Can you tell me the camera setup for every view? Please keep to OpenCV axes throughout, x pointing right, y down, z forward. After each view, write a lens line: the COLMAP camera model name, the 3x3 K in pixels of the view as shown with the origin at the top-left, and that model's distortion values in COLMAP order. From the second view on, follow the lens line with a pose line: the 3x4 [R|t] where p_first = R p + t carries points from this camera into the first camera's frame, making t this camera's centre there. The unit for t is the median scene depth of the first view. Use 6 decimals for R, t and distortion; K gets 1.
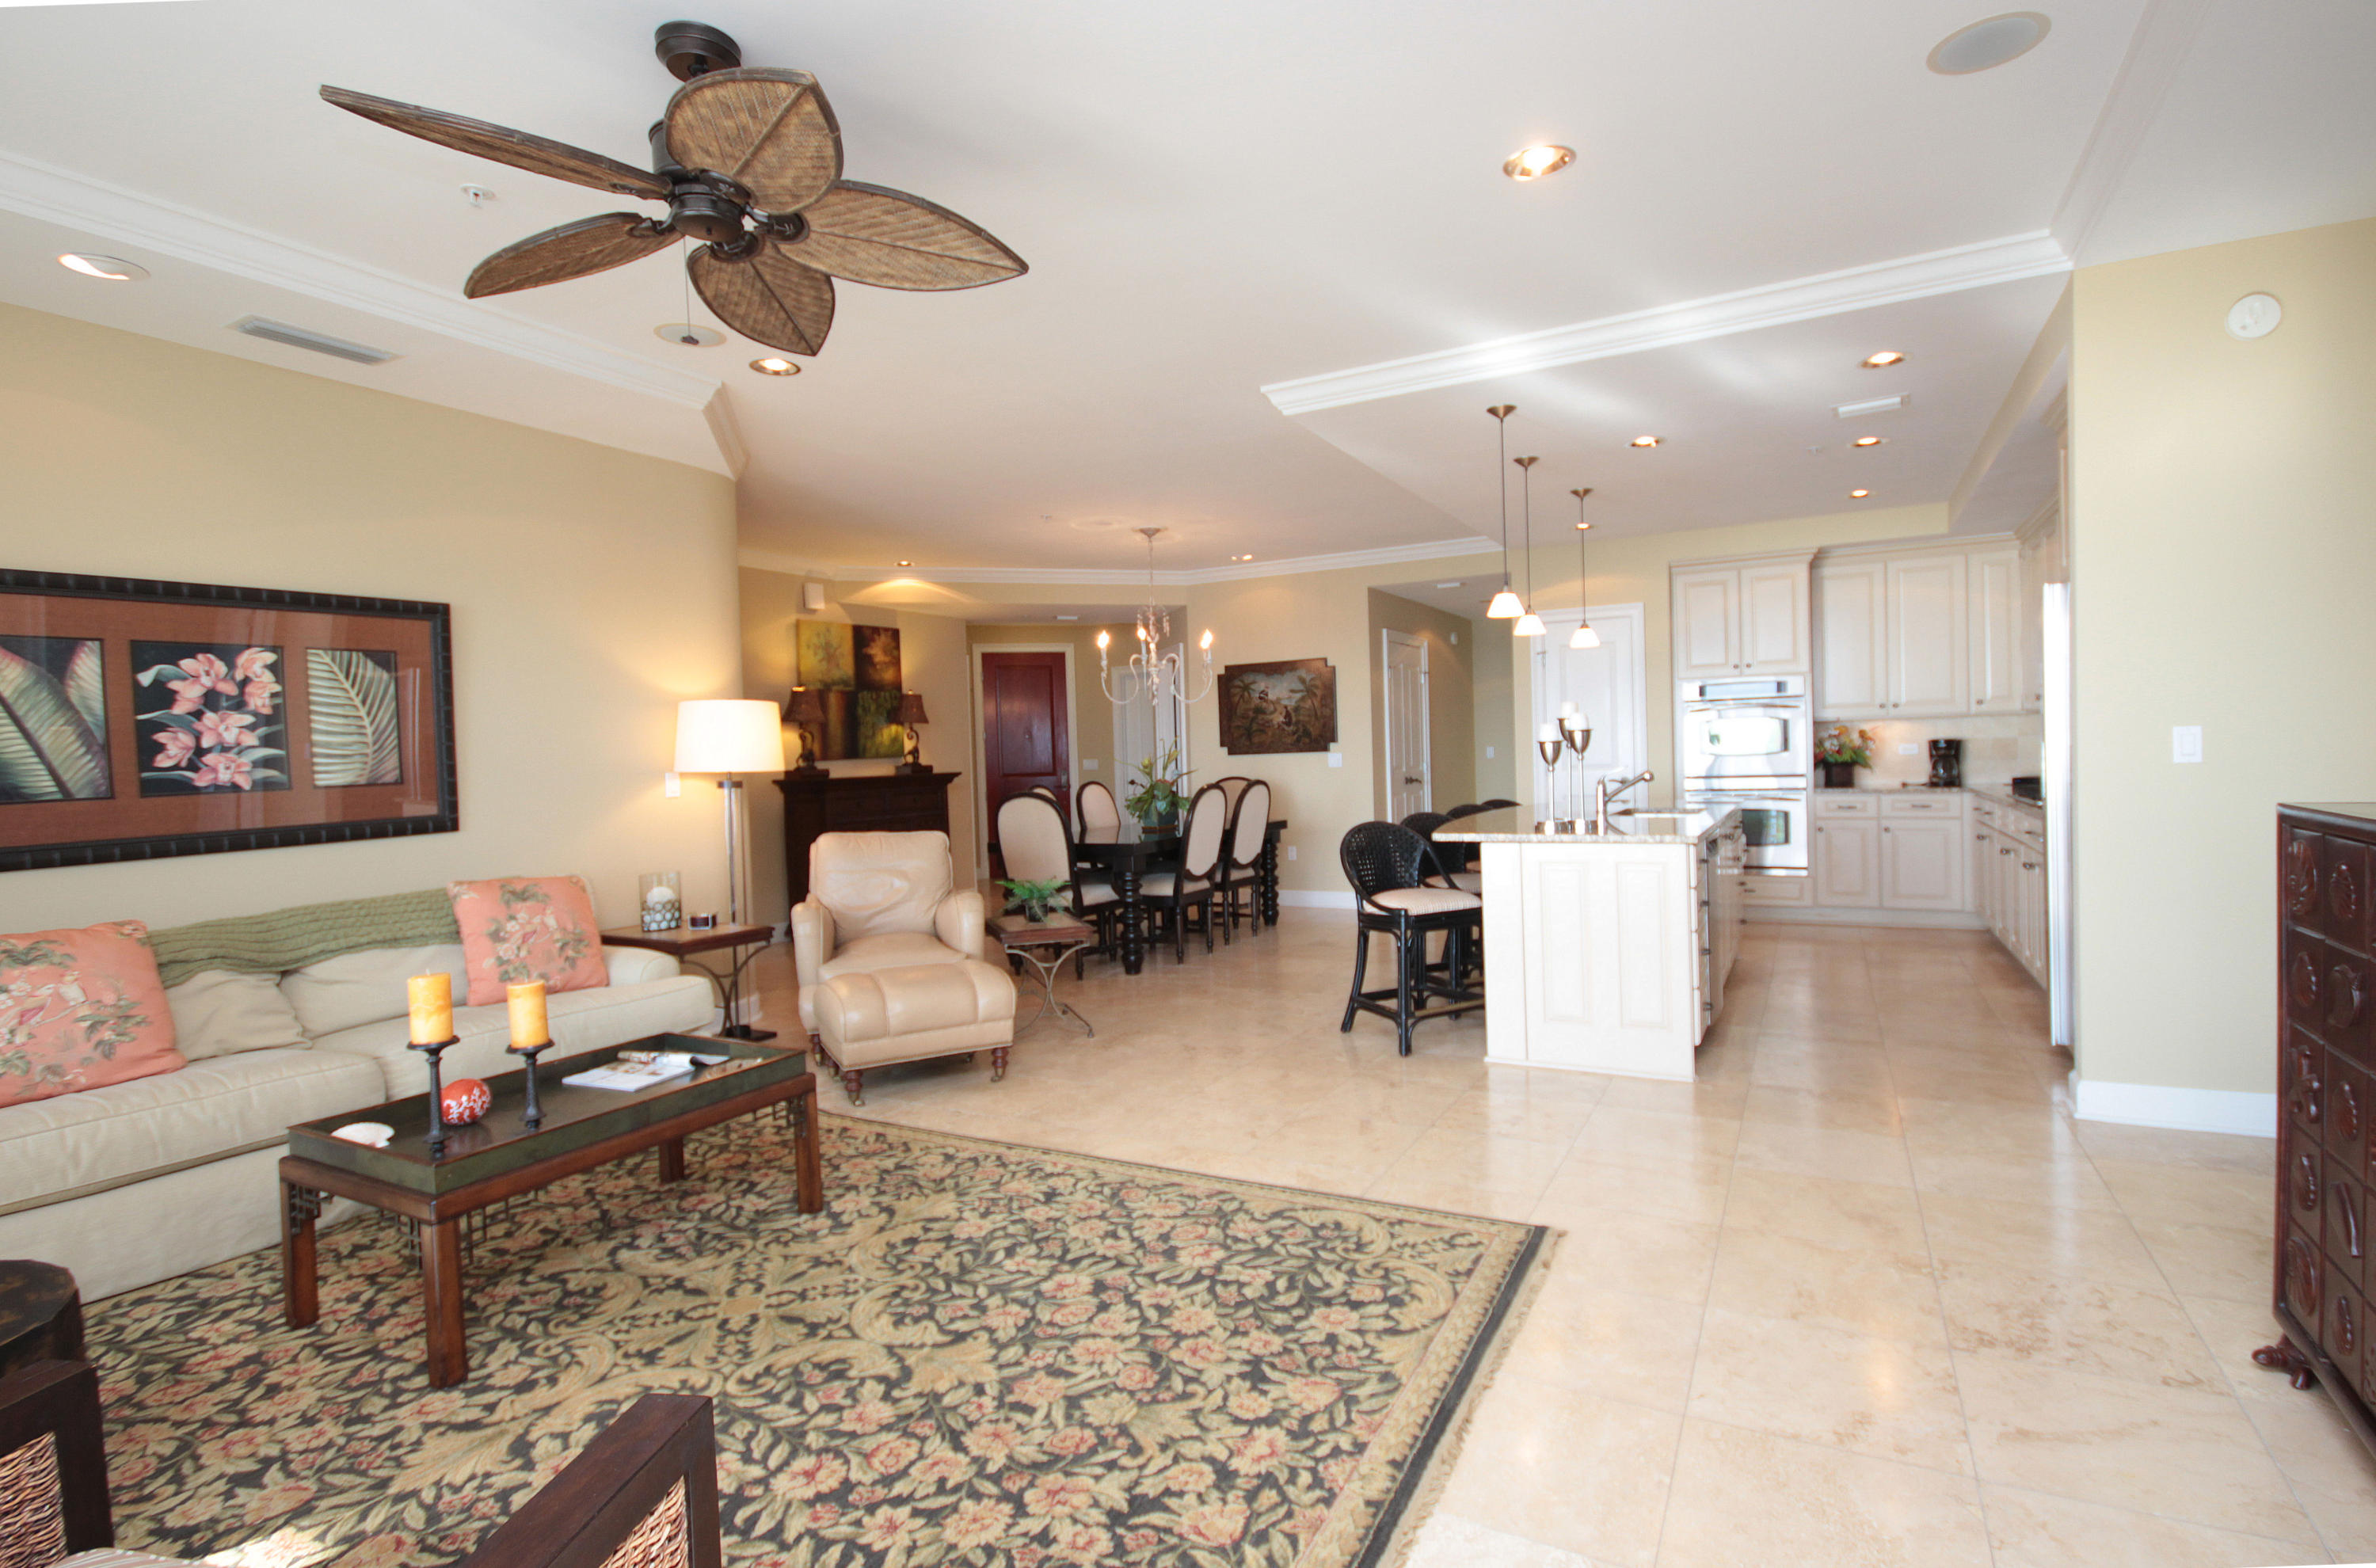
lens RADIAL K [[1139.1, 0, 1209.6], [0, 1139.1, 786.5], [0, 0, 1]] dist [-0.002703, 0.000245]
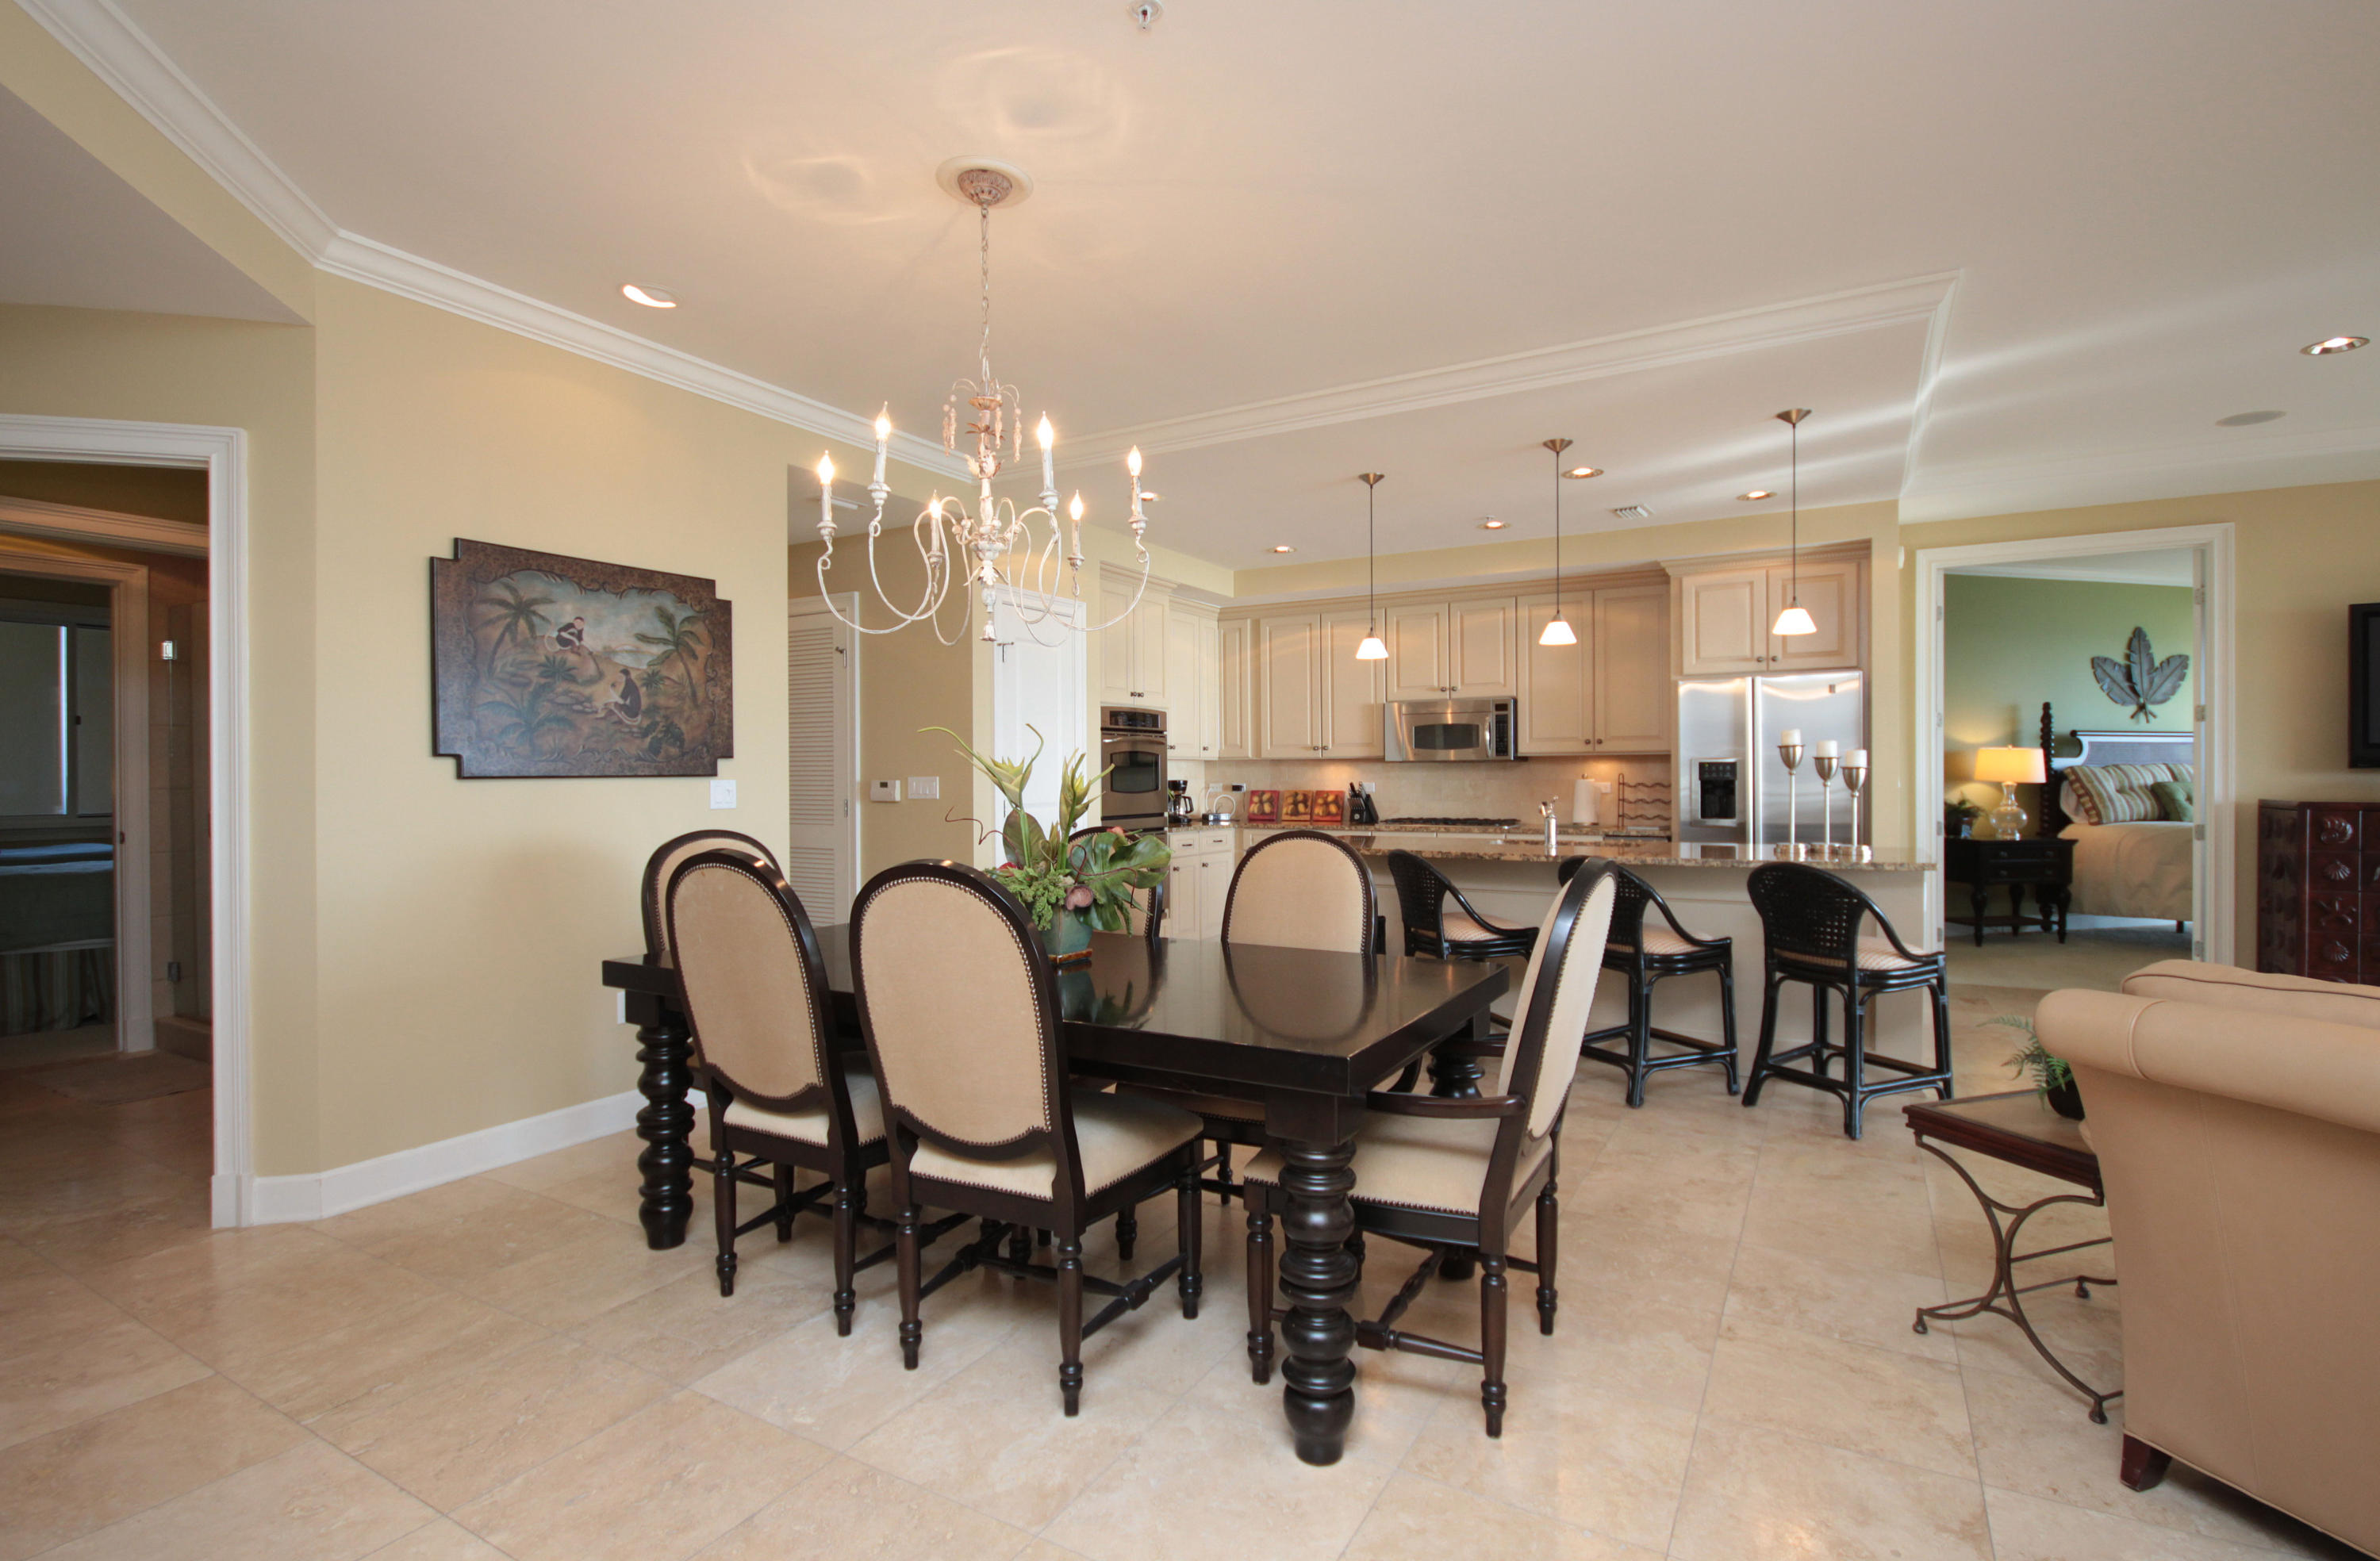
lens RADIAL K [[1122.9, 0, 1220.5], [0, 1122.9, 780.9], [0, 0, 1]] dist [0.016362, -0.016308]
pose [[0.026952, 0.026123, 0.999295, -0.861607], [0.032950, 0.999092, -0.027007, -0.021662], [-0.999094, 0.033655, 0.026067, 1.848271]]
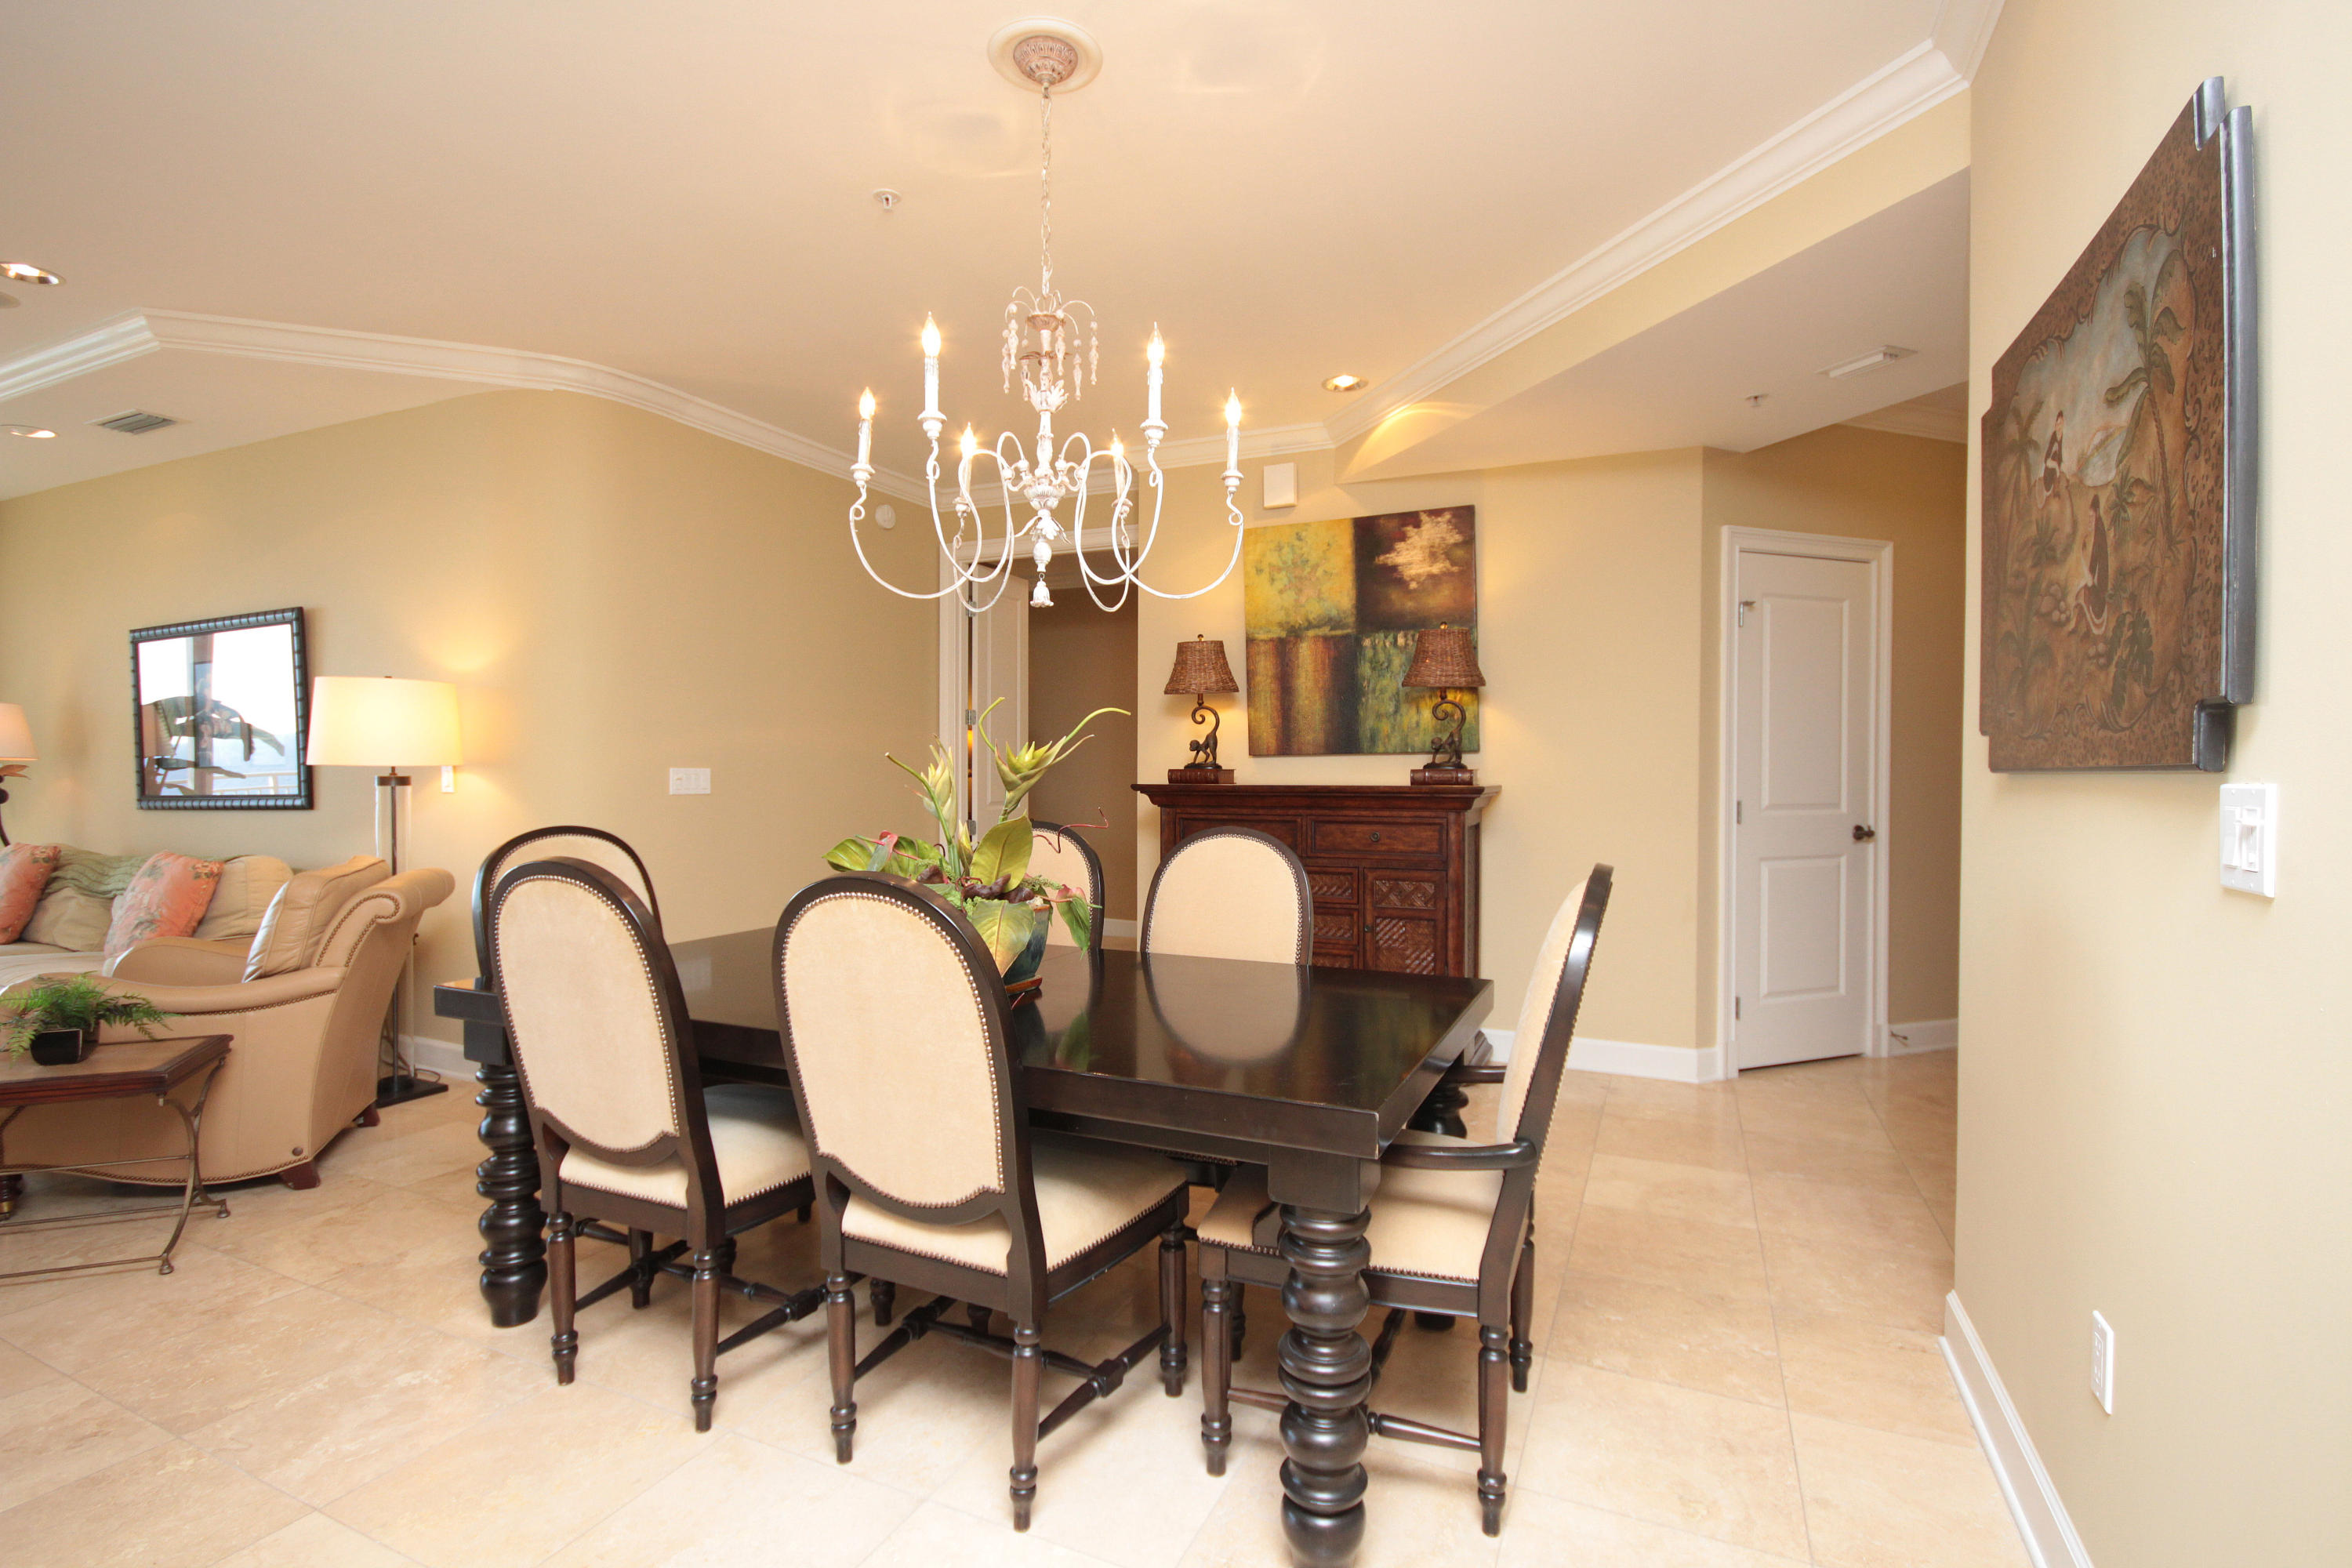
lens RADIAL K [[1084.8, 0, 1192.4], [0, 1084.8, 782.9], [0, 0, 1]] dist [-0.005549, -0.000819]
pose [[0.066713, 0.047495, -0.996641, 0.531748], [-0.033225, 0.998418, 0.045356, -0.074497], [0.997219, 0.030087, 0.068185, 2.073413]]
